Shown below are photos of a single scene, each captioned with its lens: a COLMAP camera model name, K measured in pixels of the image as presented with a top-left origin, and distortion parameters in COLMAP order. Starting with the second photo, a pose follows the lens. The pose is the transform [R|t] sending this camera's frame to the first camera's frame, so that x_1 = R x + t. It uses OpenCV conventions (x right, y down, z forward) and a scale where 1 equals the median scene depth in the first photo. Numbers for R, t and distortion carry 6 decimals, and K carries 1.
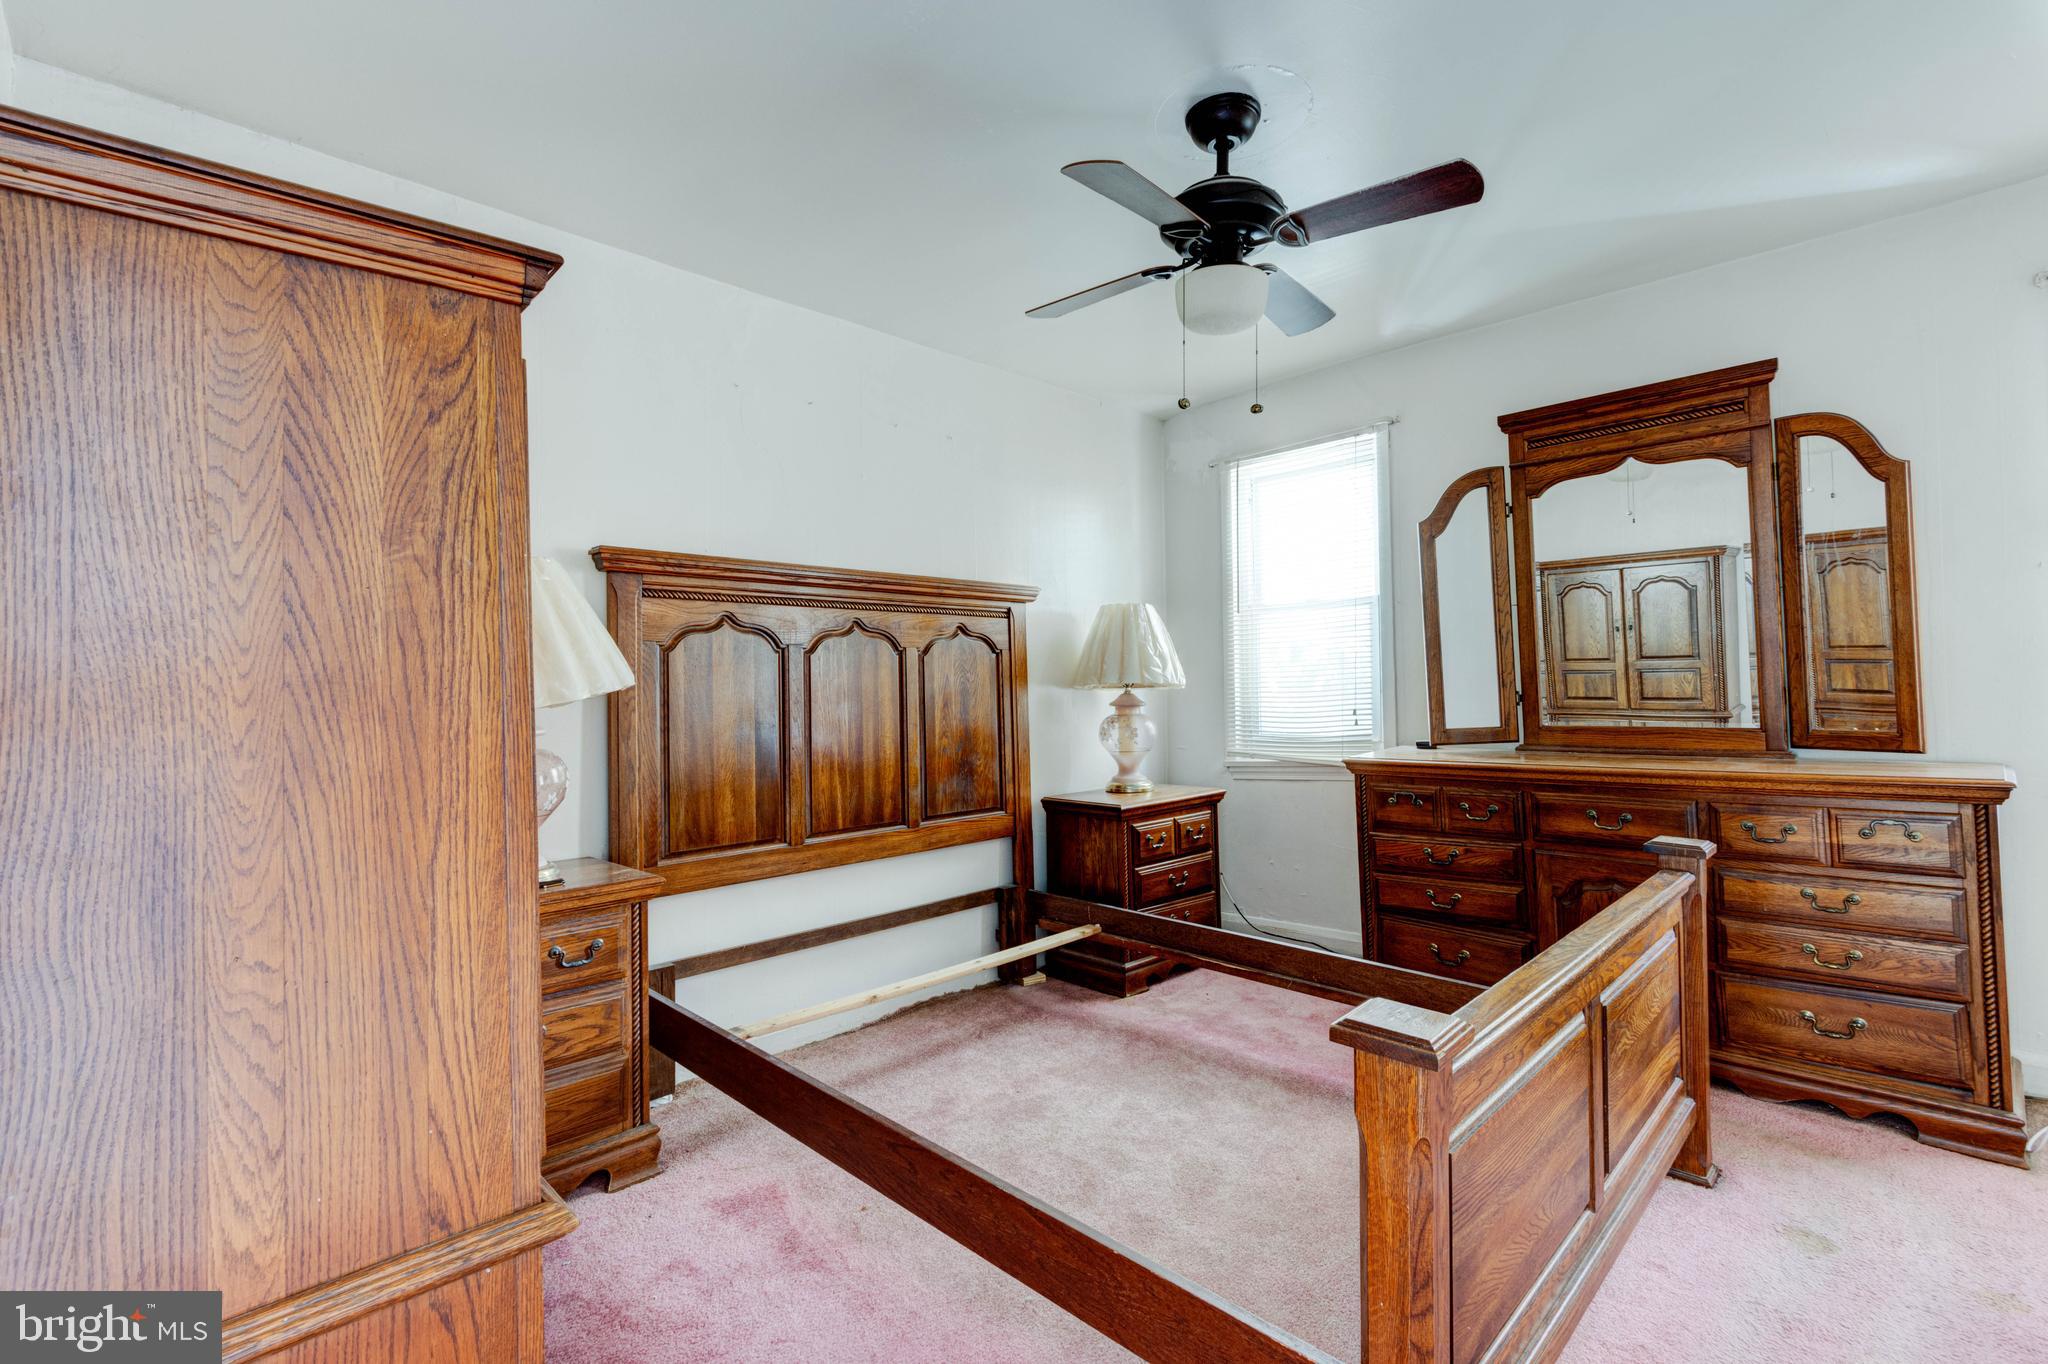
lens RADIAL K [[963.7, 0, 1018.7], [0, 963.7, 670.3], [0, 0, 1]] dist [0.009851, -0.003075]
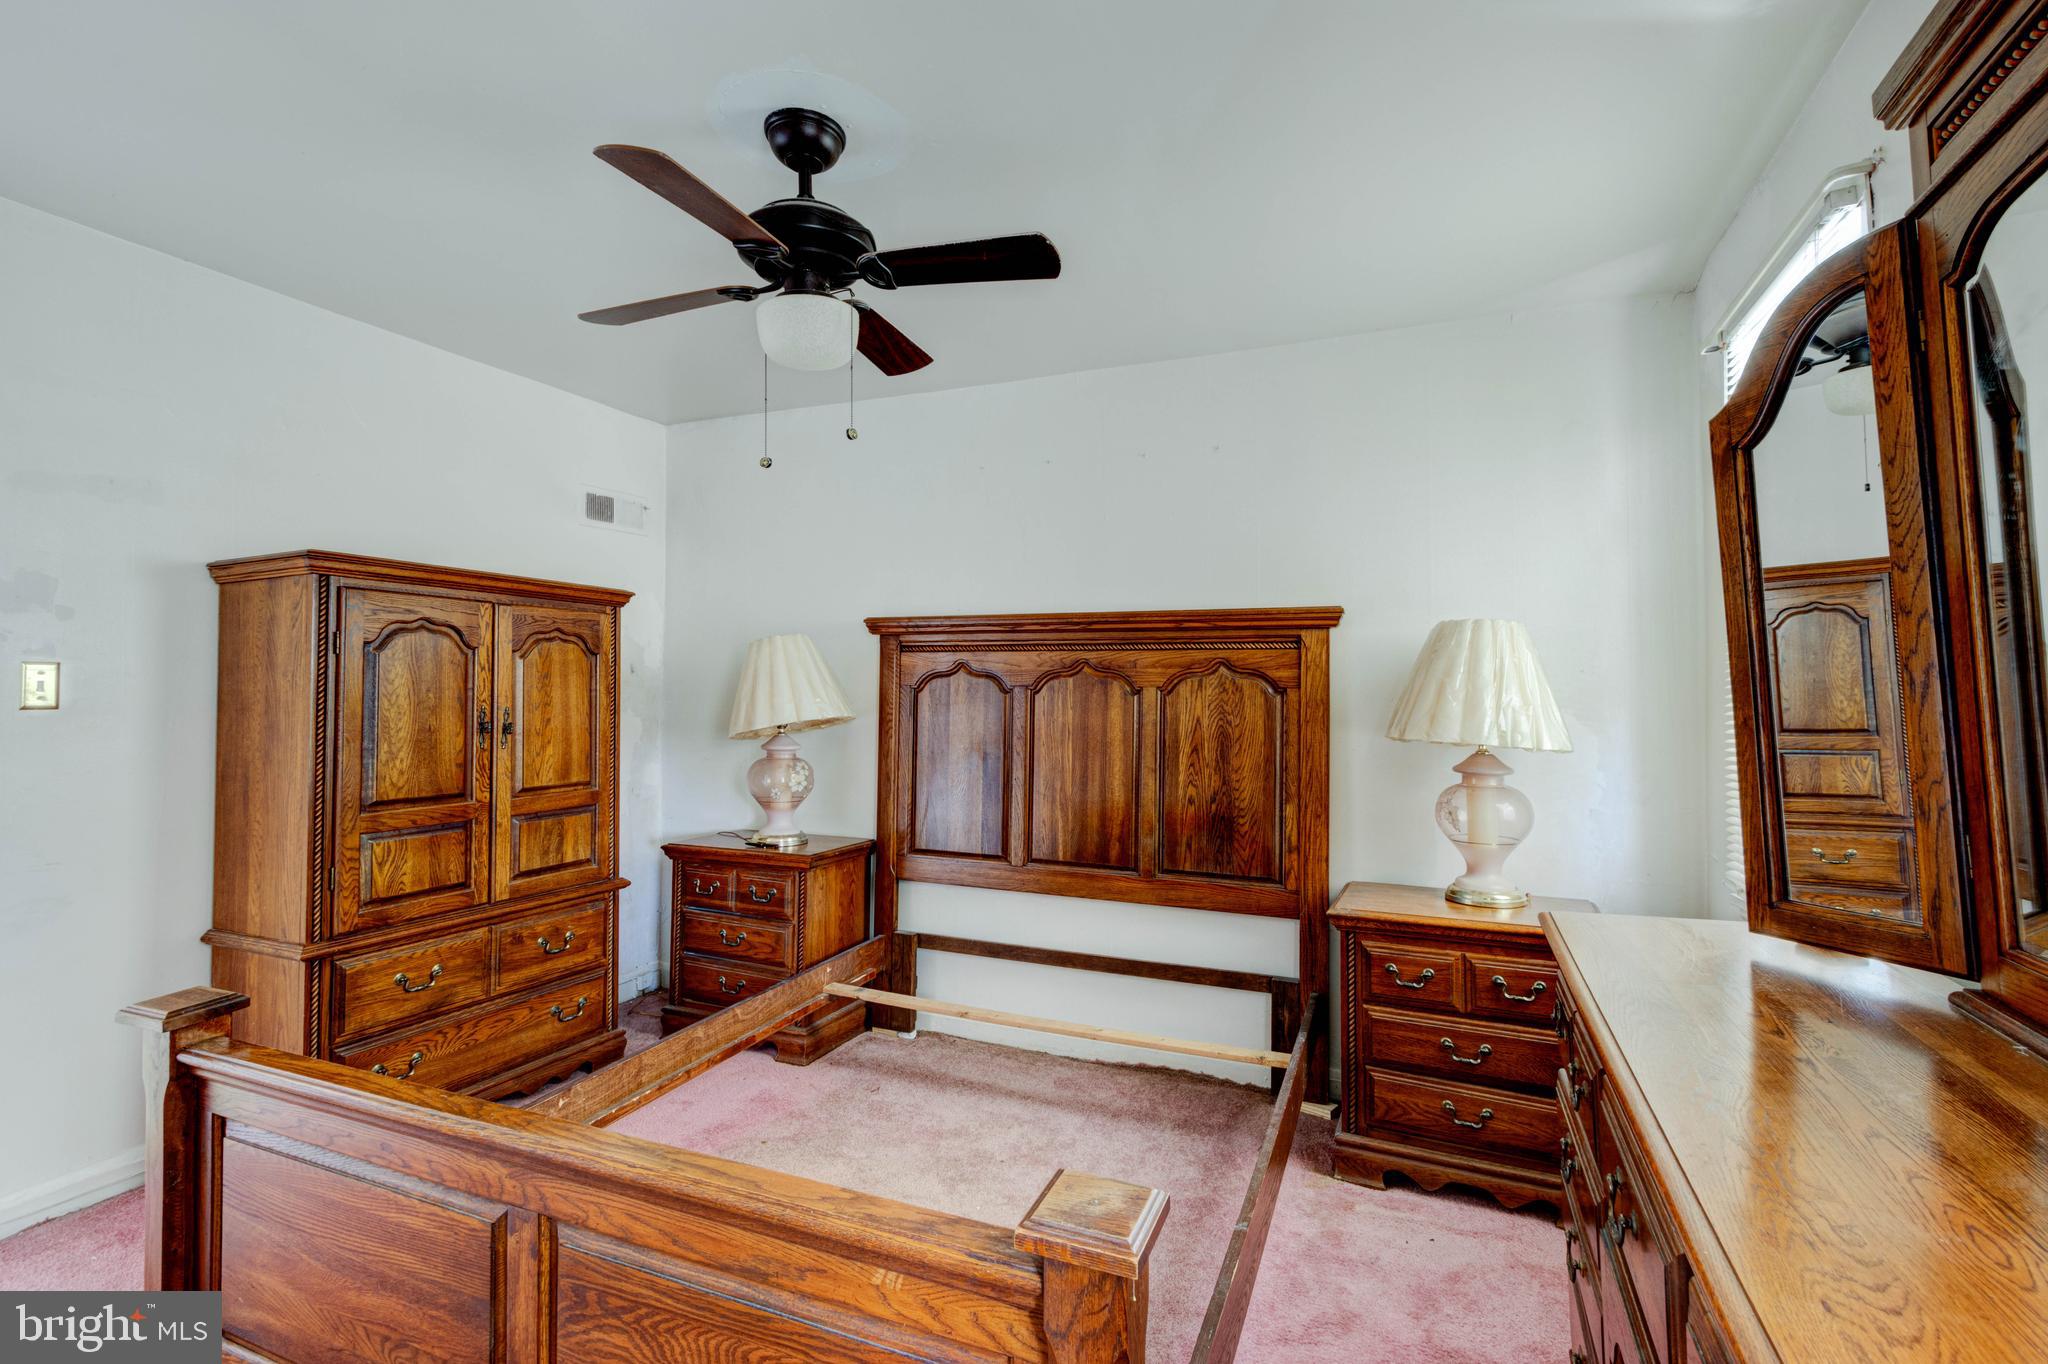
lens RADIAL K [[963.7, 0, 1016.1], [0, 963.7, 692.2], [0, 0, 1]] dist [0.009851, -0.003075]
pose [[0.347172, 0.018215, -0.937624, 0.750545], [0.002868, 0.999786, 0.020484, -0.039607], [0.937797, -0.009800, 0.347046, 0.572283]]
